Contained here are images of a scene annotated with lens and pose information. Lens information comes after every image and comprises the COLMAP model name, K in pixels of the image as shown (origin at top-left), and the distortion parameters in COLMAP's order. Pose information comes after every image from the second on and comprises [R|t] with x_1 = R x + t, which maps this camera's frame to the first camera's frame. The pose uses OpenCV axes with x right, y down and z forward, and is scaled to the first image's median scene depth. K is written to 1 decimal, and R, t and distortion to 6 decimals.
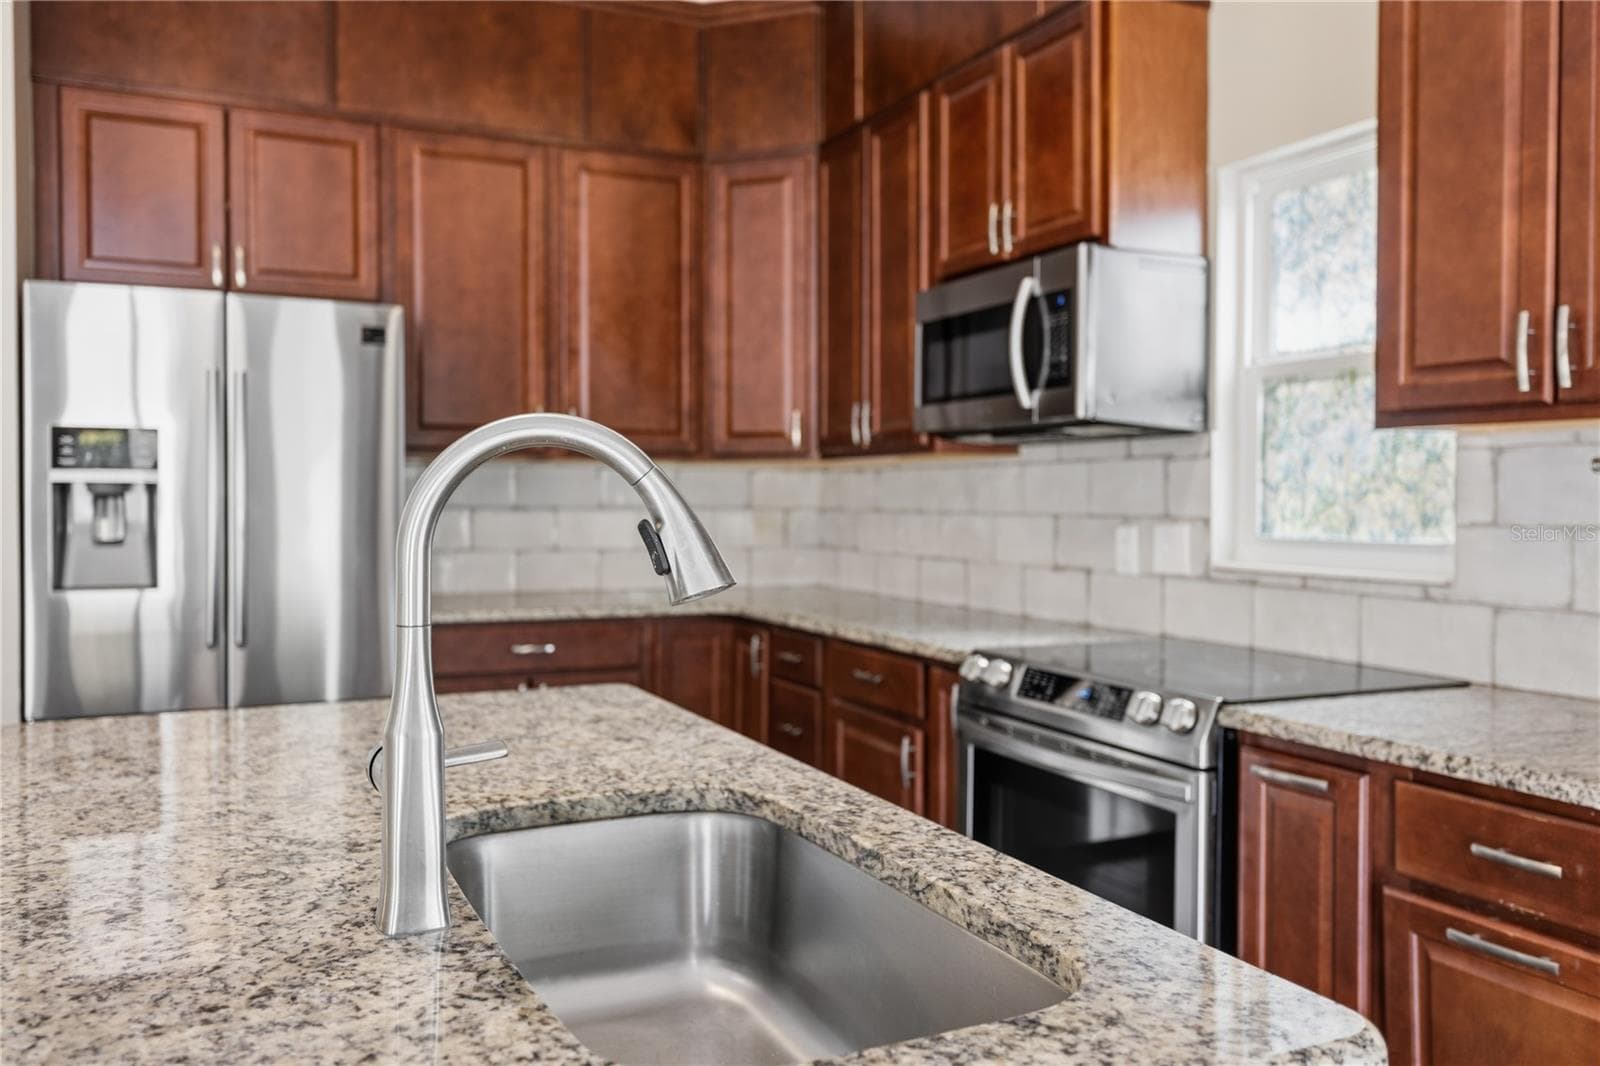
lens RADIAL K [[1265.6, 0, 795.6], [0, 1265.6, 523.7], [0, 0, 1]] dist [0.009373, -0.001258]
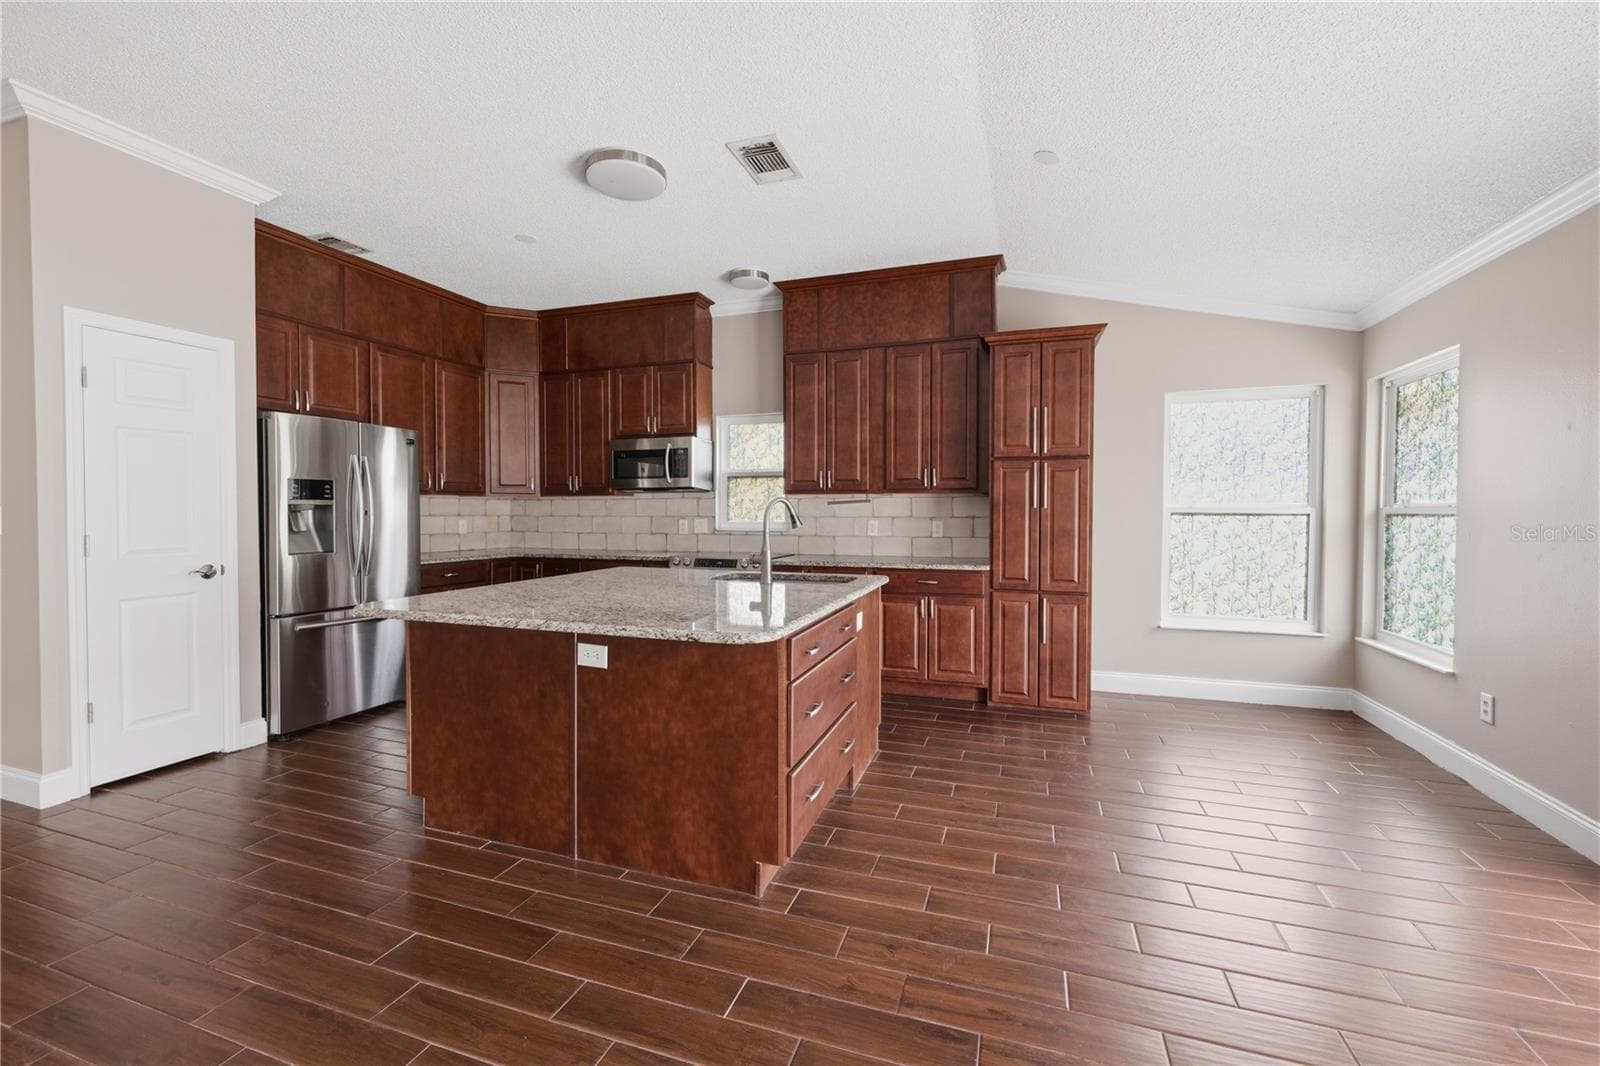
lens RADIAL K [[659.9, 0, 798.0], [0, 659.9, 524.7], [0, 0, 1]] dist [-0.001268, -0.000432]
pose [[0.696447, -0.018733, 0.717364, -0.721407], [0.017501, 0.999805, 0.009118, 0.005743], [-0.717395, 0.006204, 0.696639, -0.374019]]
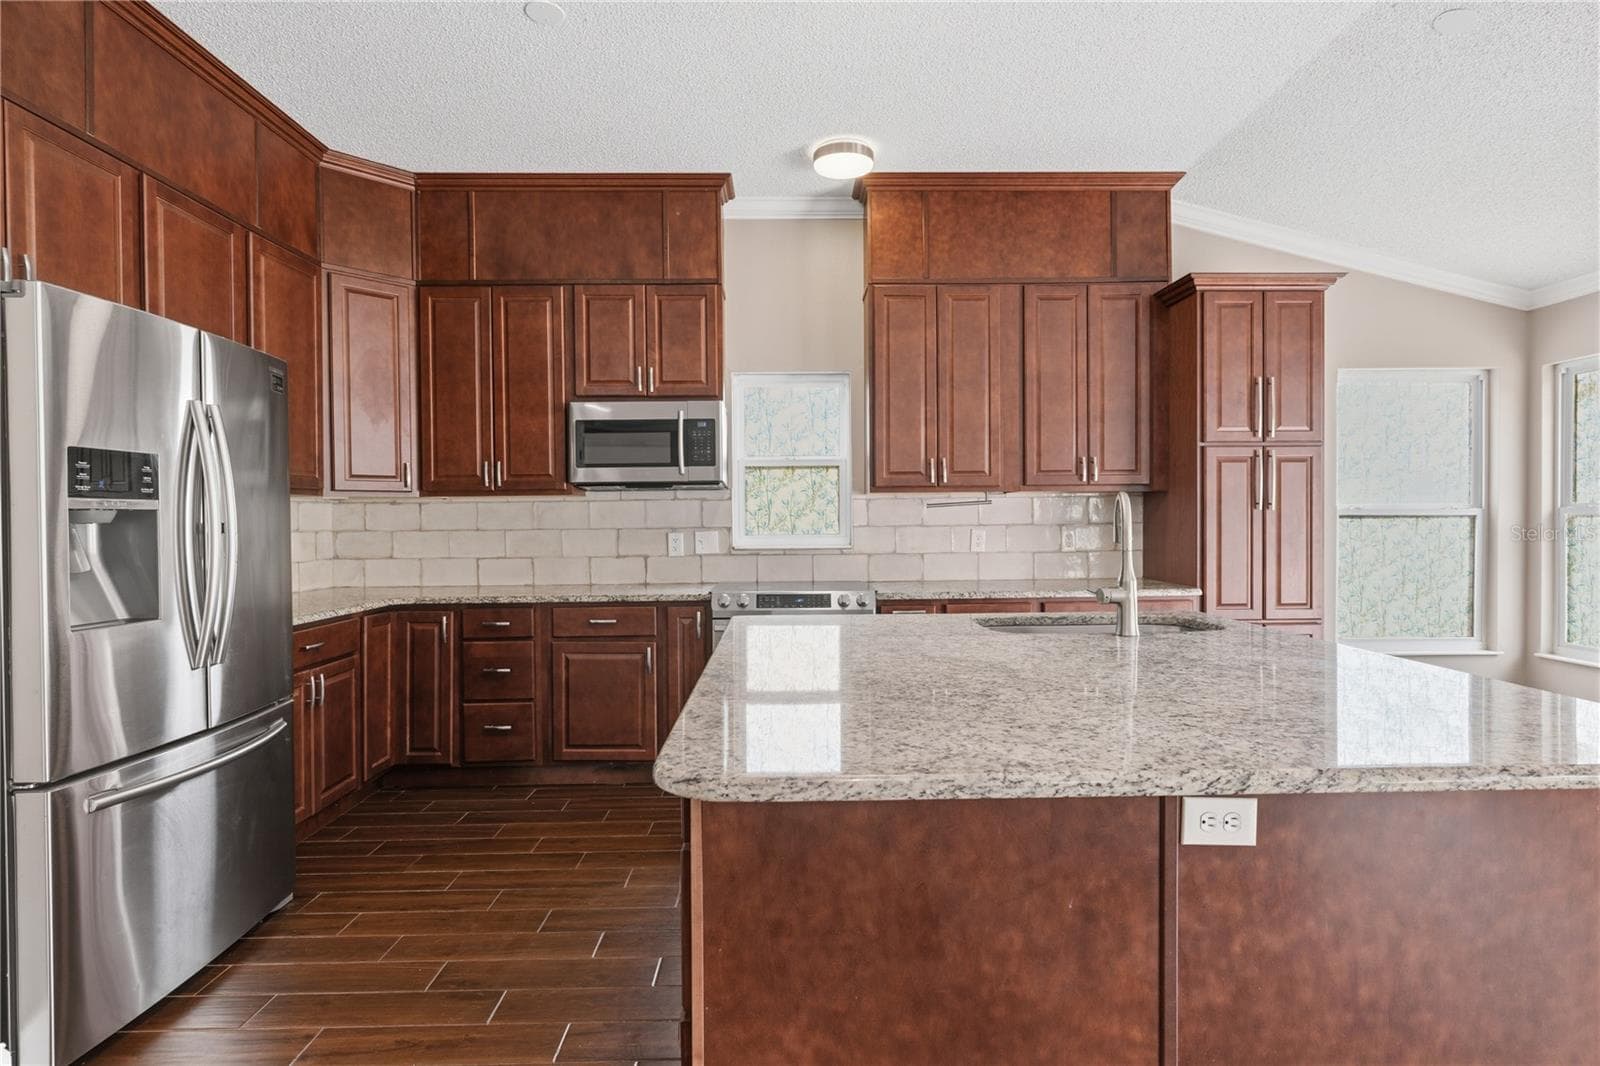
lens RADIAL K [[804.1, 0, 806.8], [0, 804.1, 529.4], [0, 0, 1]] dist [-0.004223, 0.001705]
pose [[0.404219, -0.020064, 0.914442, -0.817363], [0.030086, 0.999510, 0.008631, -0.007743], [-0.914167, 0.024024, 0.404625, 0.270757]]
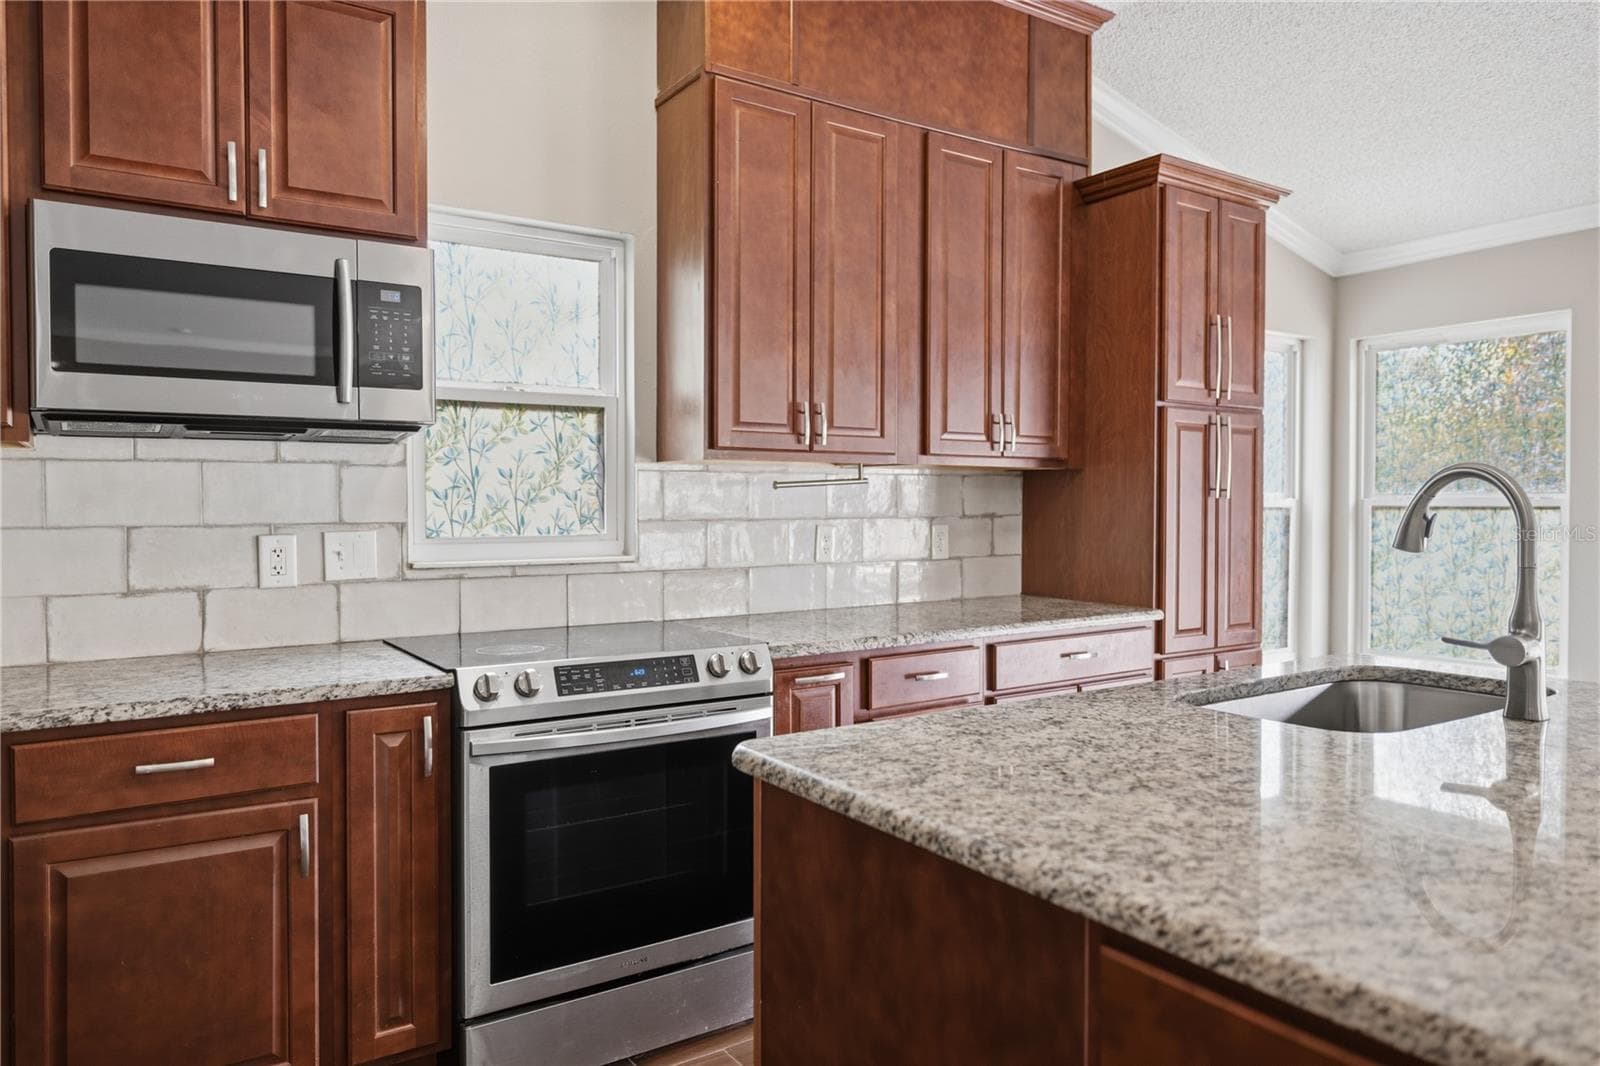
lens RADIAL K [[1030.8, 0, 784.2], [0, 1030.8, 522.6], [0, 0, 1]] dist [0.000128, 0.001773]
pose [[-0.136971, -0.021392, 0.990344, -0.521192], [0.022808, 0.999434, 0.024743, -0.016719], [-0.990312, 0.025977, -0.136405, 0.713630]]
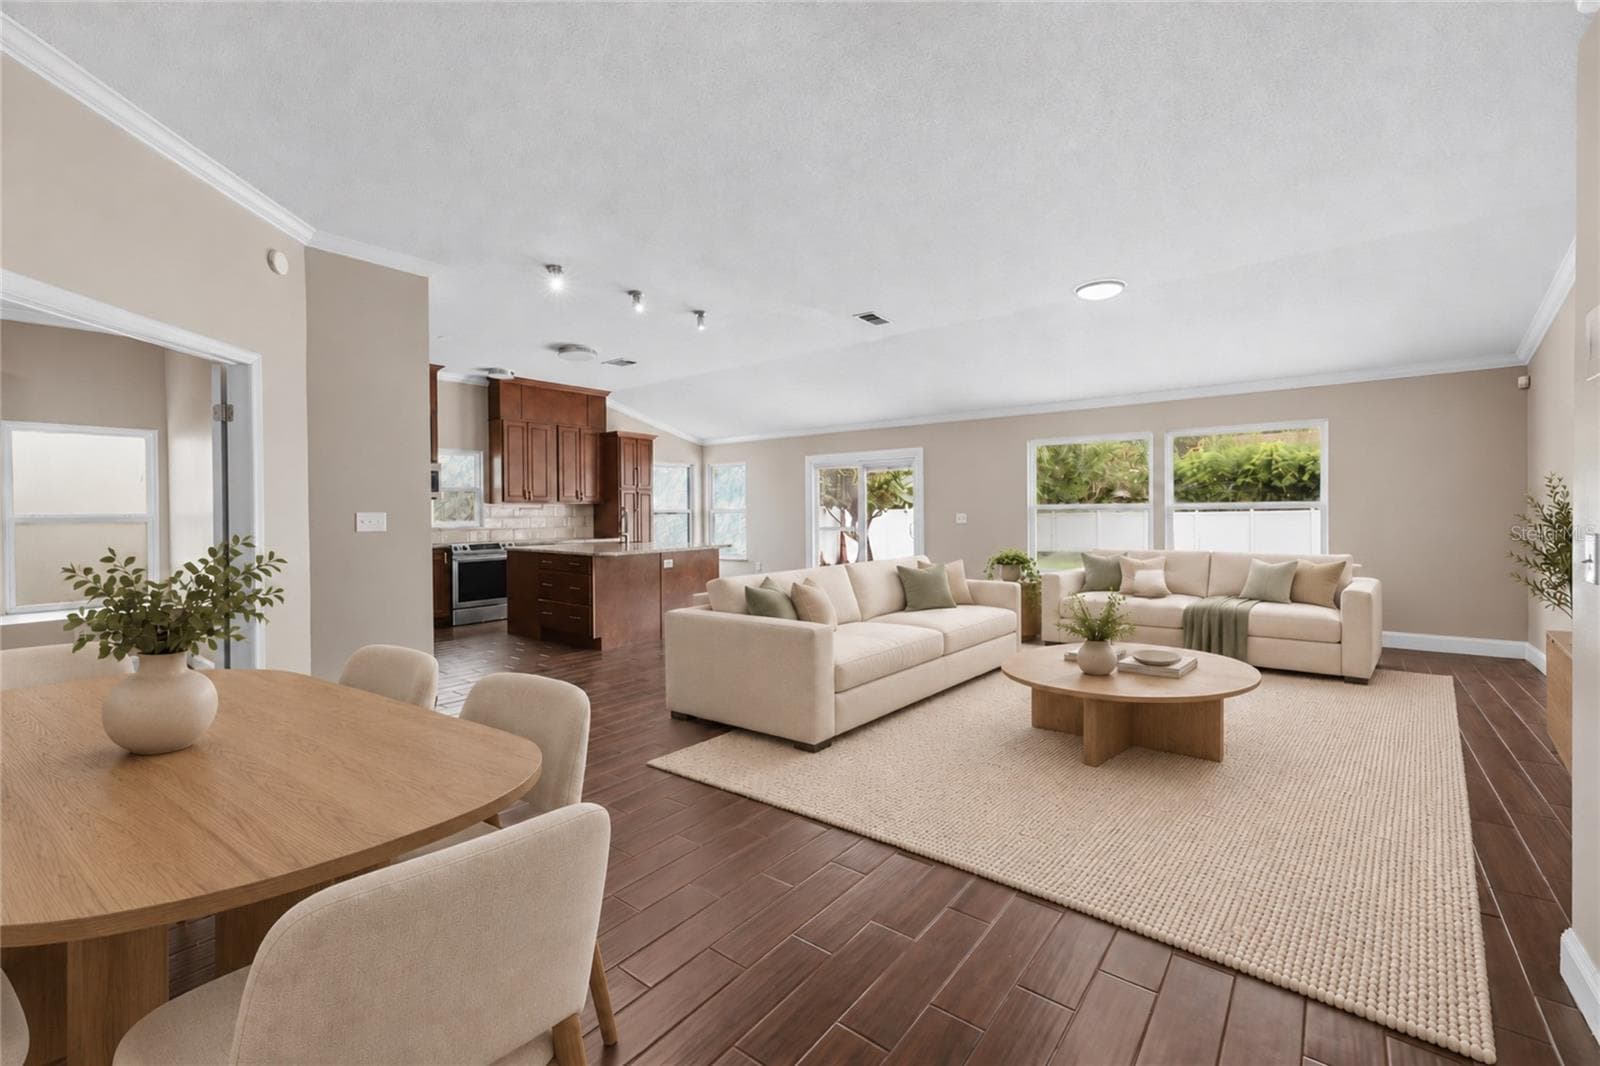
lens RADIAL K [[659.9, 0, 832.0], [0, 659.9, 506.8], [0, 0, 1]] dist [-0.001268, -0.000432]
pose [[-0.492972, -0.004464, 0.870034, -2.382387], [0.023291, 0.999561, 0.018326, -0.054450], [-0.869734, 0.029298, -0.492651, 0.799579]]
